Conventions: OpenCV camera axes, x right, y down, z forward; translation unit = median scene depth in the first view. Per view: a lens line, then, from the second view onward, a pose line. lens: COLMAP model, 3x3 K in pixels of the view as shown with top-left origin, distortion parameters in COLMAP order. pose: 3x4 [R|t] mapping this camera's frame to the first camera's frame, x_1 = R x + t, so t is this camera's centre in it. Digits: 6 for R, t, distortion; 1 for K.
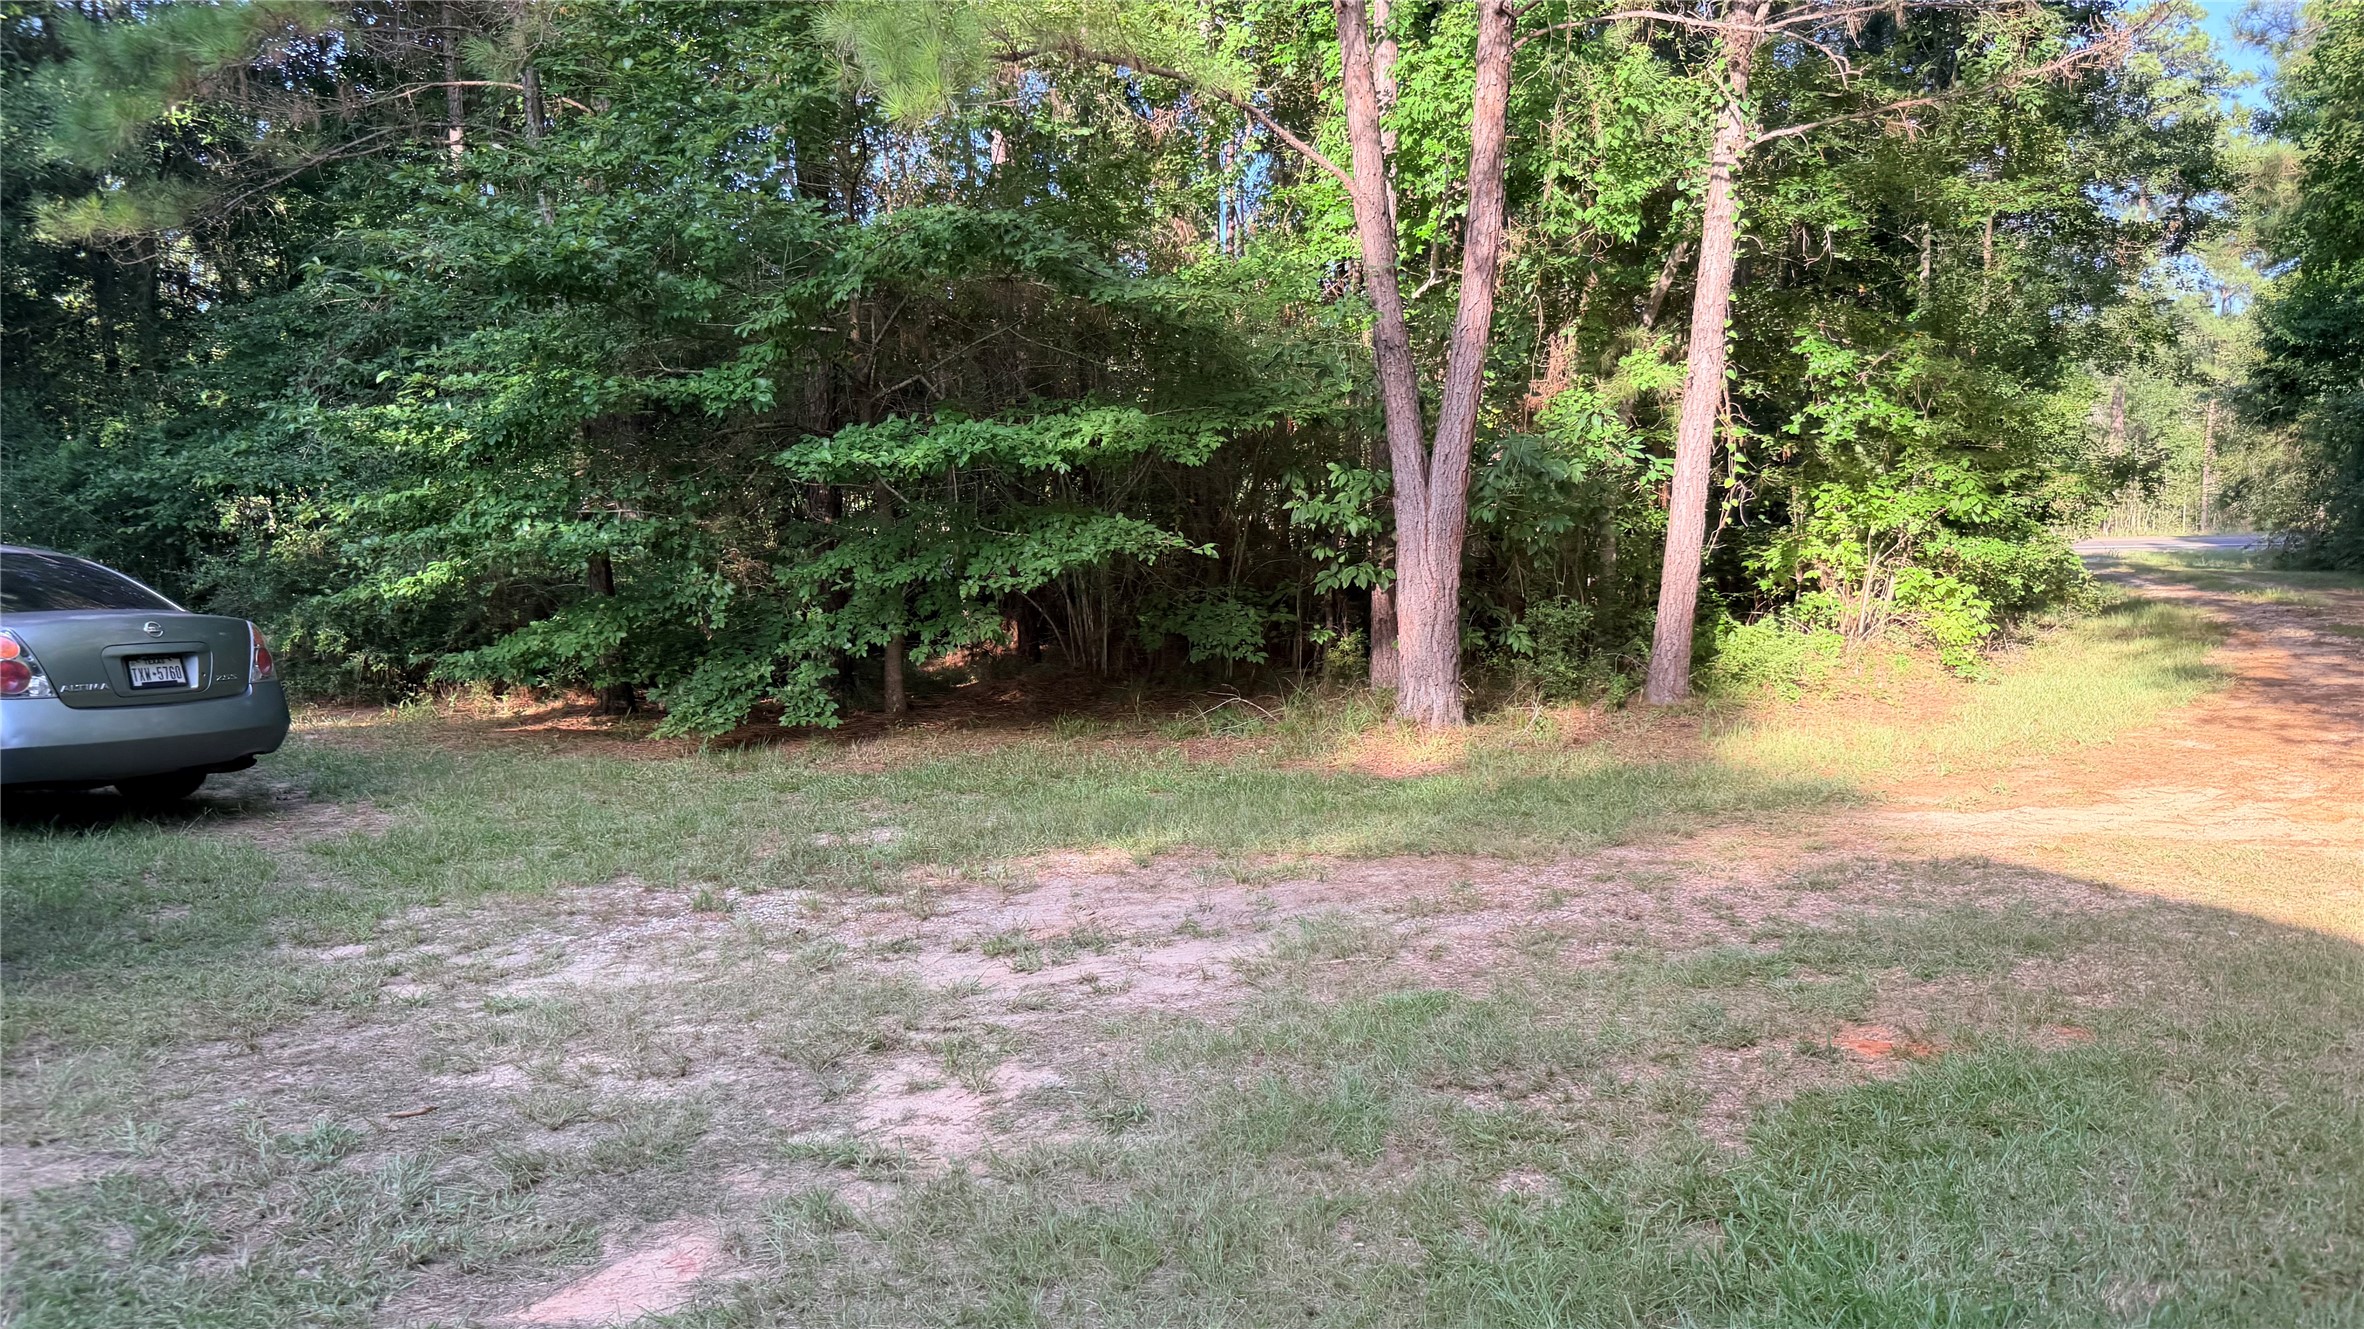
lens RADIAL K [[1674.1, 0, 1174.8], [0, 1674.1, 669.1], [0, 0, 1]] dist [0.129984, -0.205024]
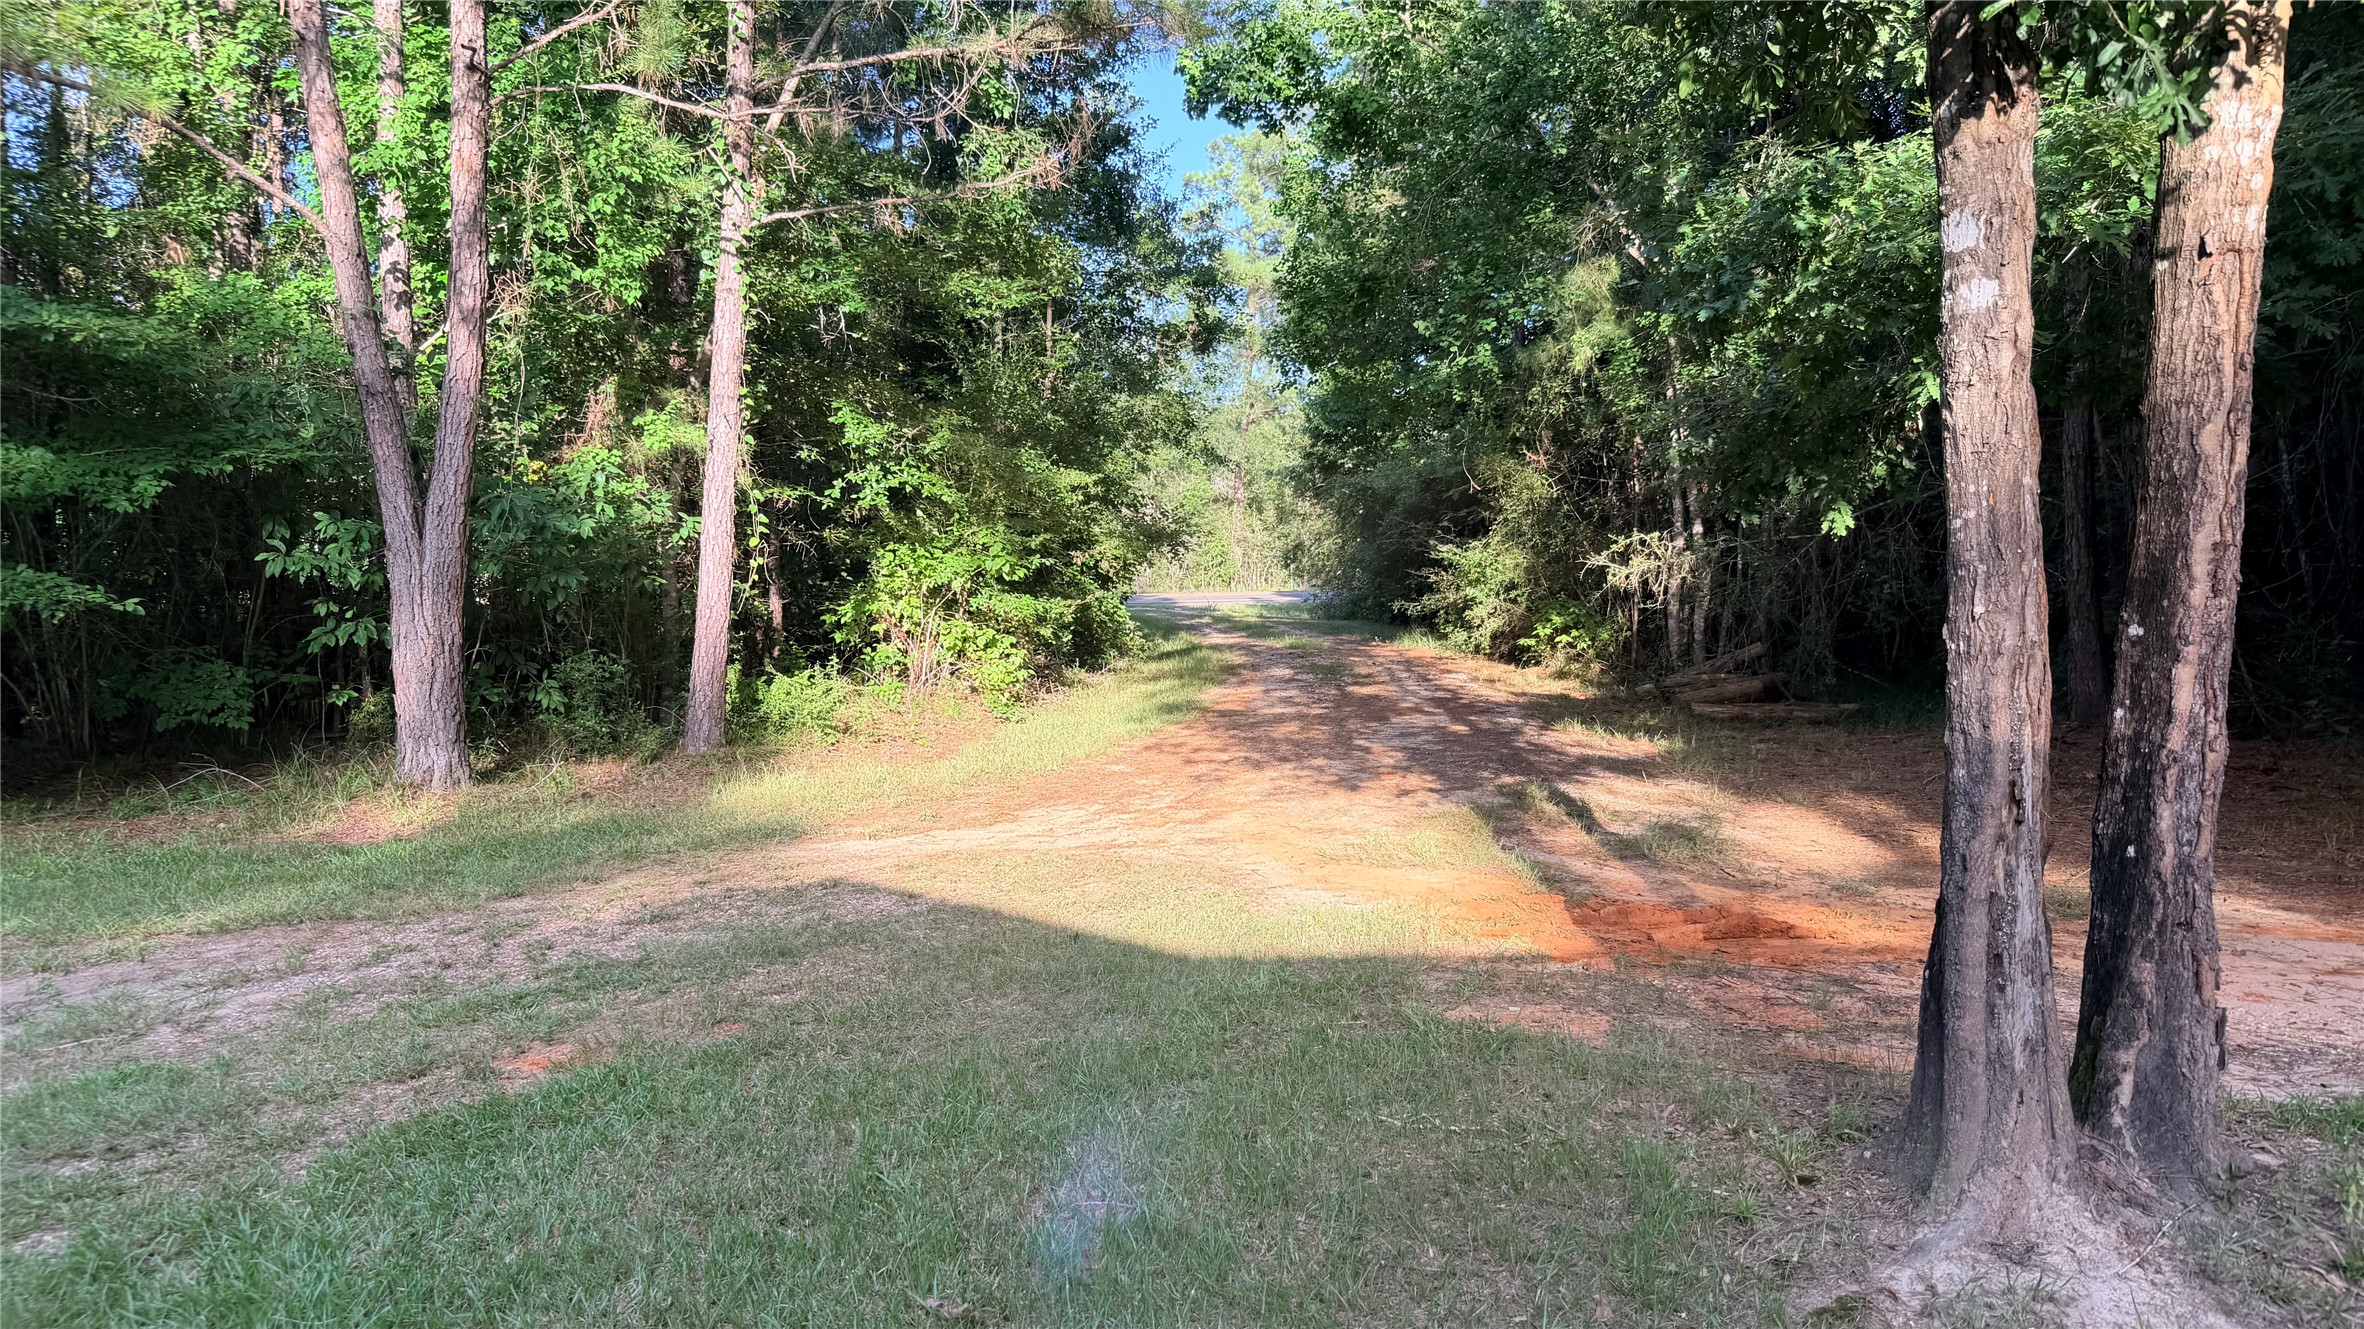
lens RADIAL K [[1674.1, 0, 1174.8], [0, 1674.1, 669.1], [0, 0, 1]] dist [0.129984, -0.205024]
pose [[0.901133, -0.020634, 0.433051, 0.101078], [0.034159, 0.999141, -0.023474, 0.002936], [-0.432195, 0.035946, 0.901064, -0.054895]]
